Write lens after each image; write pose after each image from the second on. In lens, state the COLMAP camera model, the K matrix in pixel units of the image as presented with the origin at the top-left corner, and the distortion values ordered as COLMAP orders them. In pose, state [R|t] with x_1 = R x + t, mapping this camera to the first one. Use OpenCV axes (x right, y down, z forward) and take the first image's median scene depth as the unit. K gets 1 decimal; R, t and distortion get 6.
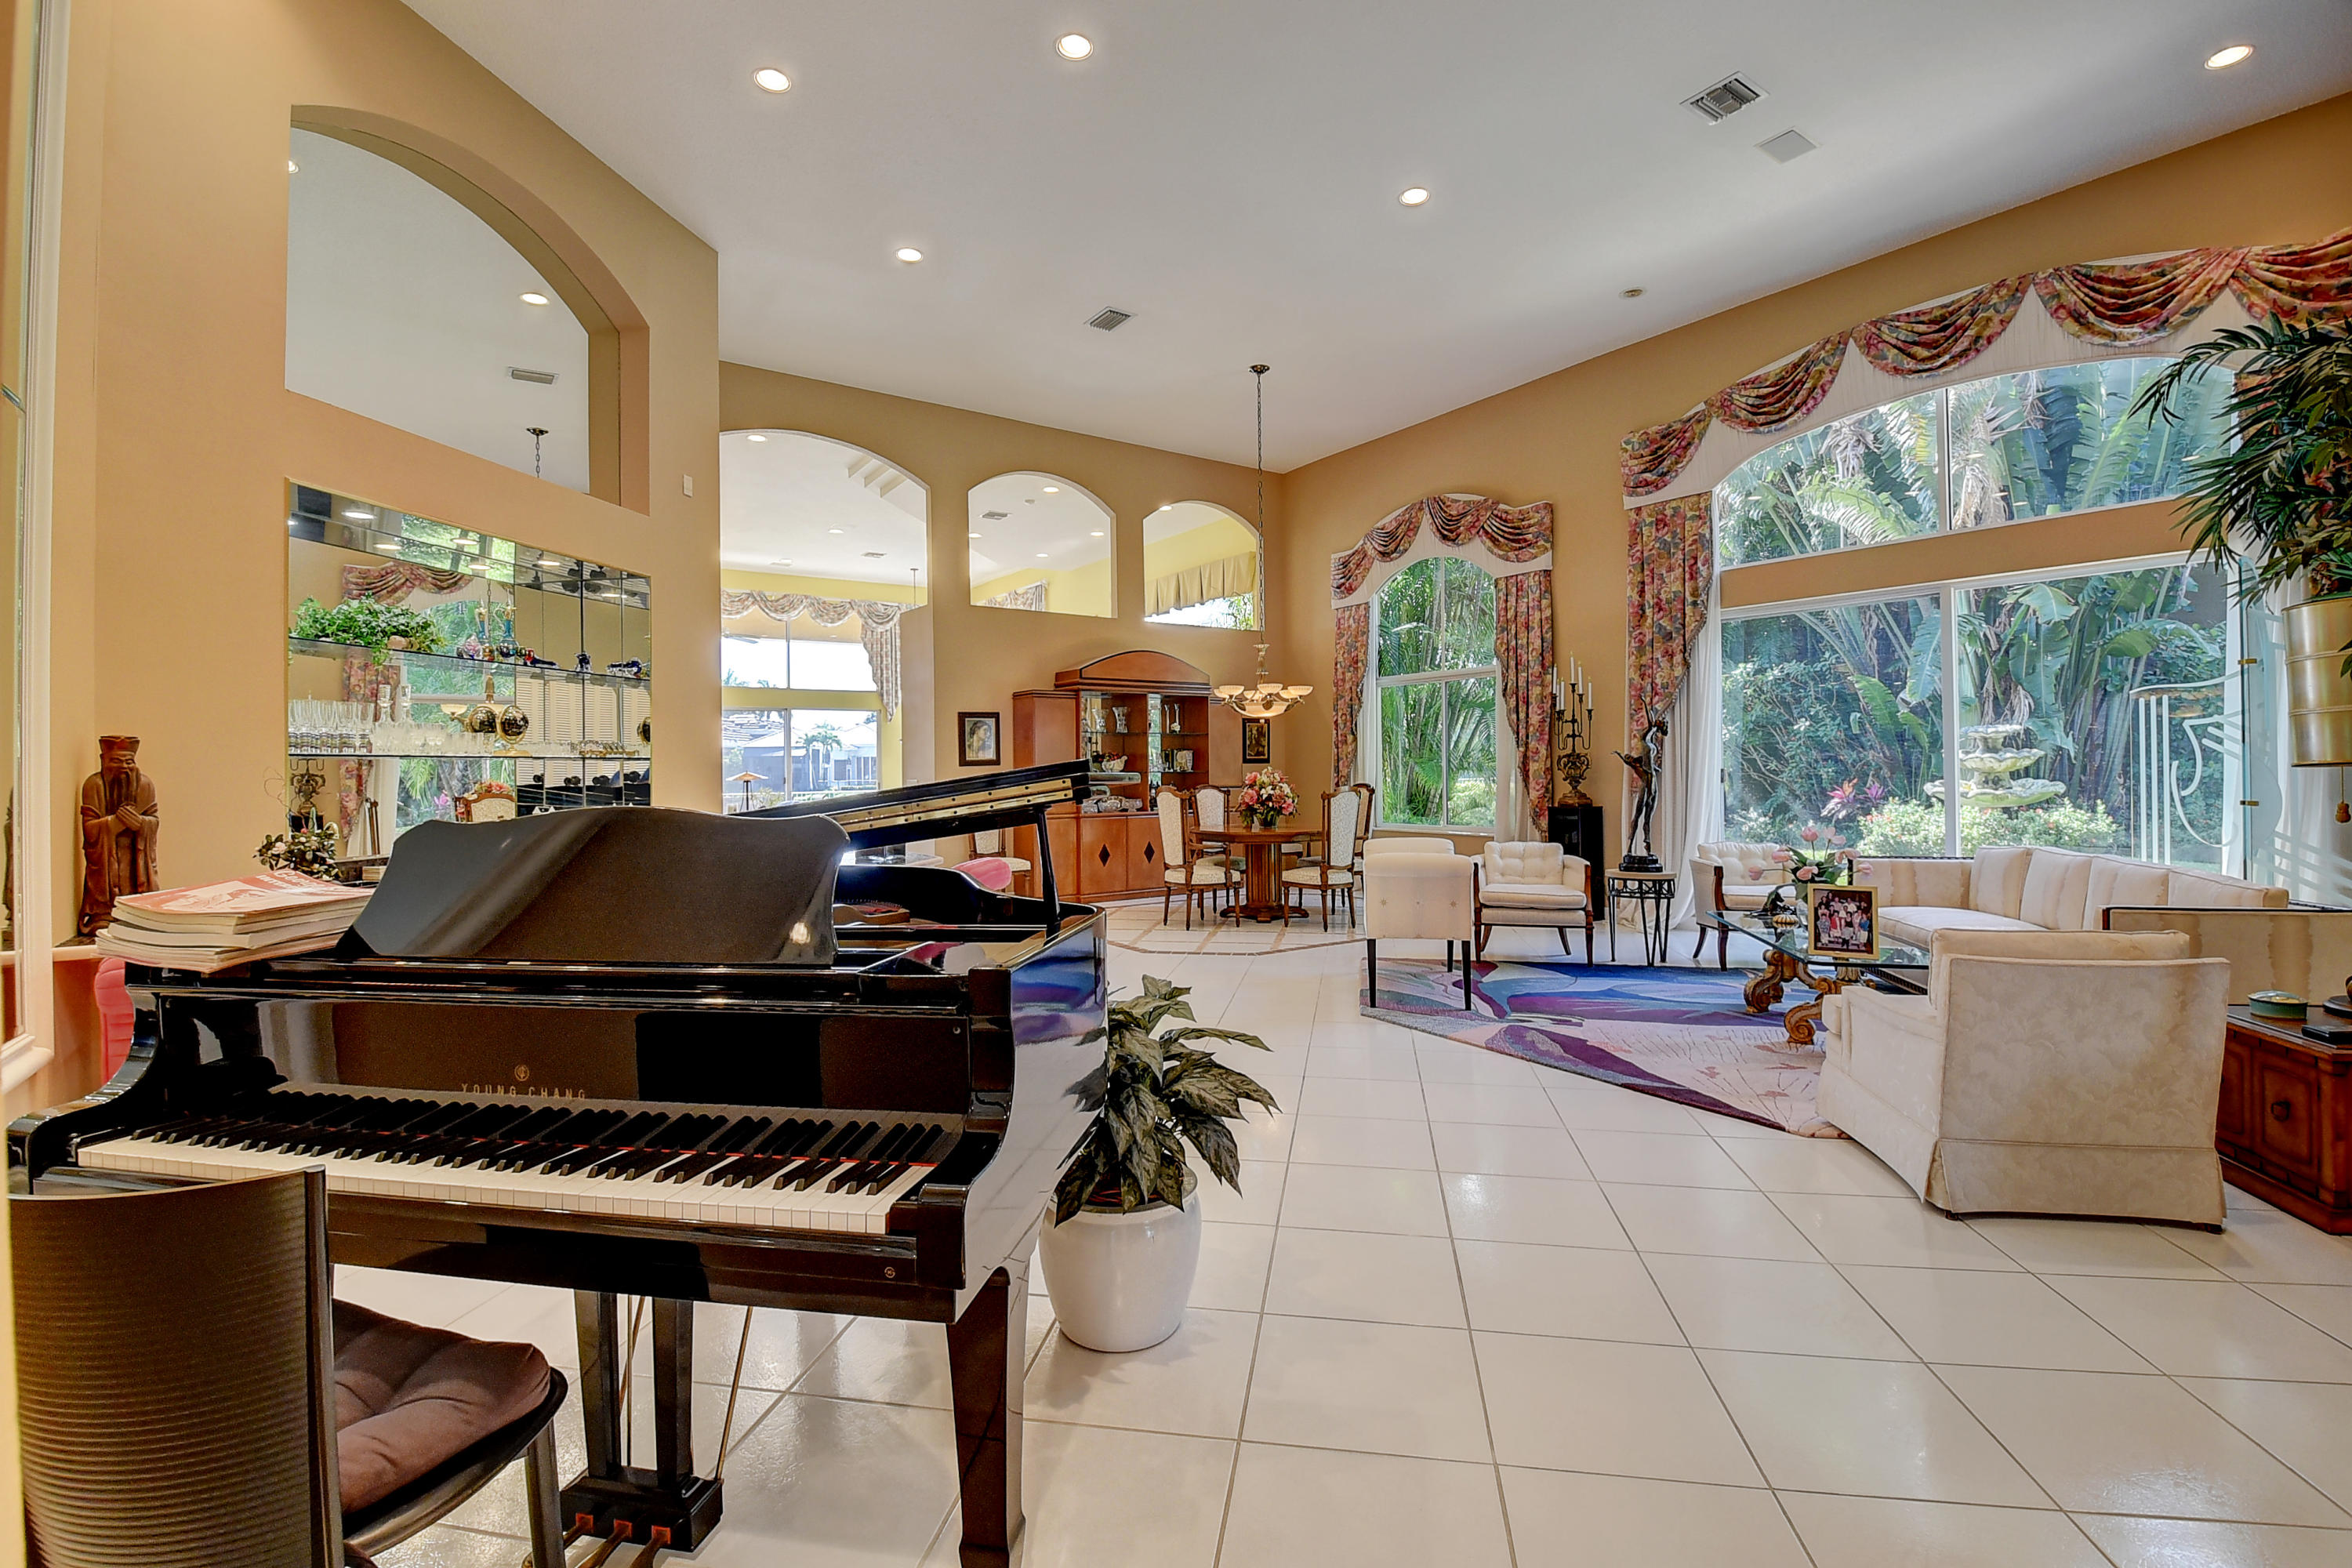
lens RADIAL K [[1045.2, 0, 1153.3], [0, 1045.2, 764.5], [0, 0, 1]] dist [-0.000045, -0.019603]
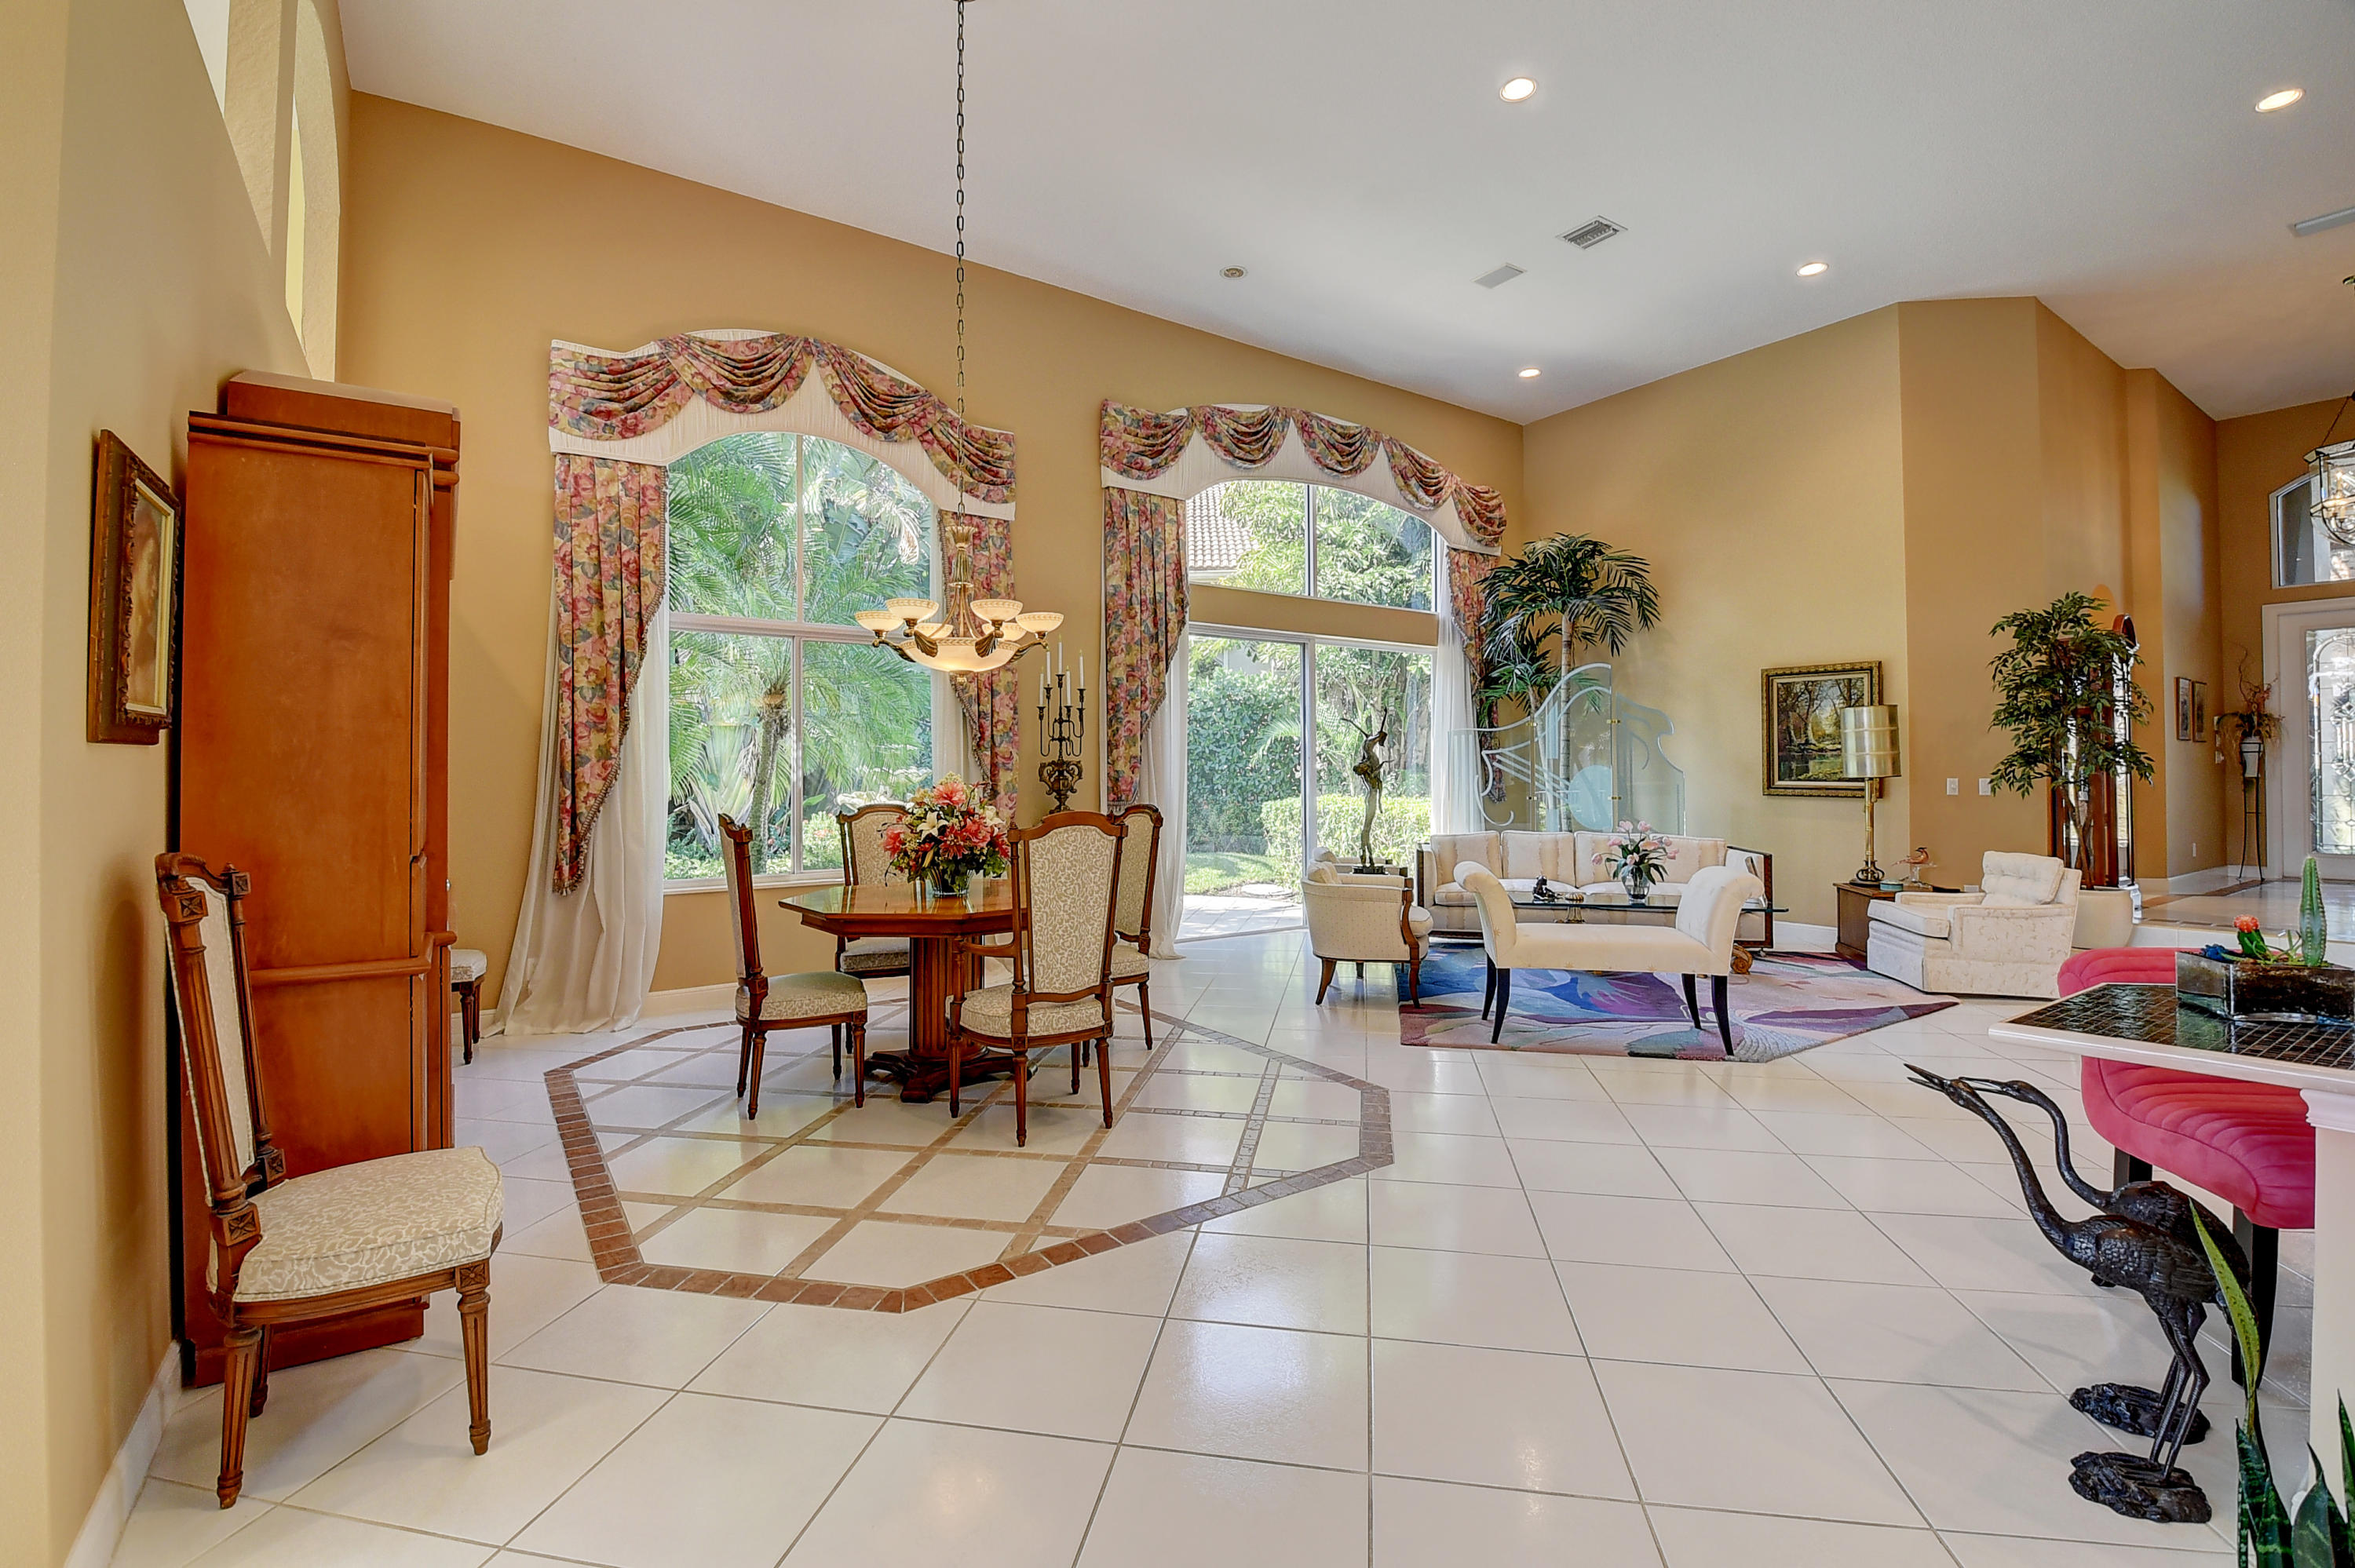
lens RADIAL K [[1019.6, 0, 1180.4], [0, 1019.6, 763.2], [0, 0, 1]] dist [0.012125, -0.020171]
pose [[-0.012213, 0.025453, 0.999601, -0.418661], [0.000173, 0.999676, -0.025453, 0.012115], [-0.999925, -0.000138, -0.012214, 0.989386]]
